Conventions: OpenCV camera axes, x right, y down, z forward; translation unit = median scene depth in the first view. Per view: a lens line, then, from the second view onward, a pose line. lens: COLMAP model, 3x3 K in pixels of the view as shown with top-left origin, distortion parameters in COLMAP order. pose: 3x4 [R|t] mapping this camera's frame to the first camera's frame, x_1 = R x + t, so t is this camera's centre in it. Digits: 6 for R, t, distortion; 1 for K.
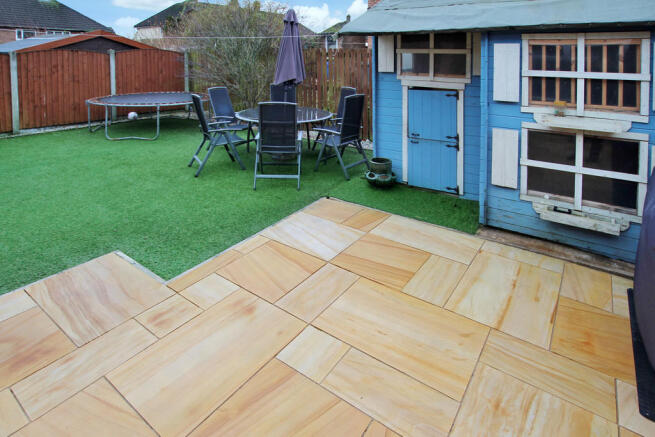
lens RADIAL K [[307.0, 0, 330.6], [0, 307.0, 222.5], [0, 0, 1]] dist [-0.013858, -0.000996]
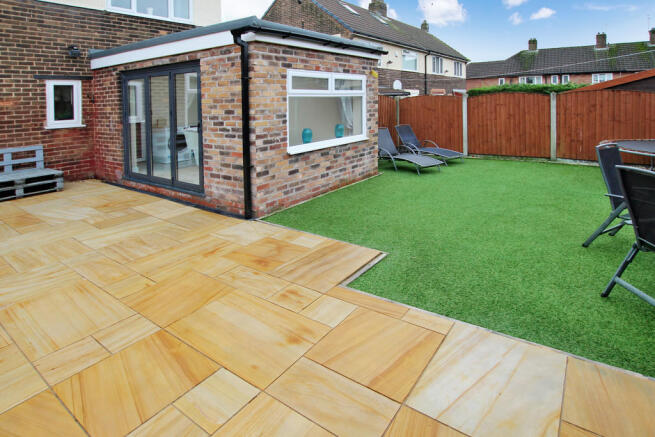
lens RADIAL K [[307.0, 0, 330.6], [0, 307.0, 222.5], [0, 0, 1]] dist [-0.013858, -0.000996]
pose [[0.094272, 0.356349, -0.929585, 0.306988], [-0.455103, 0.845893, 0.278113, -0.210649], [0.885434, 0.396839, 0.241920, 0.406554]]
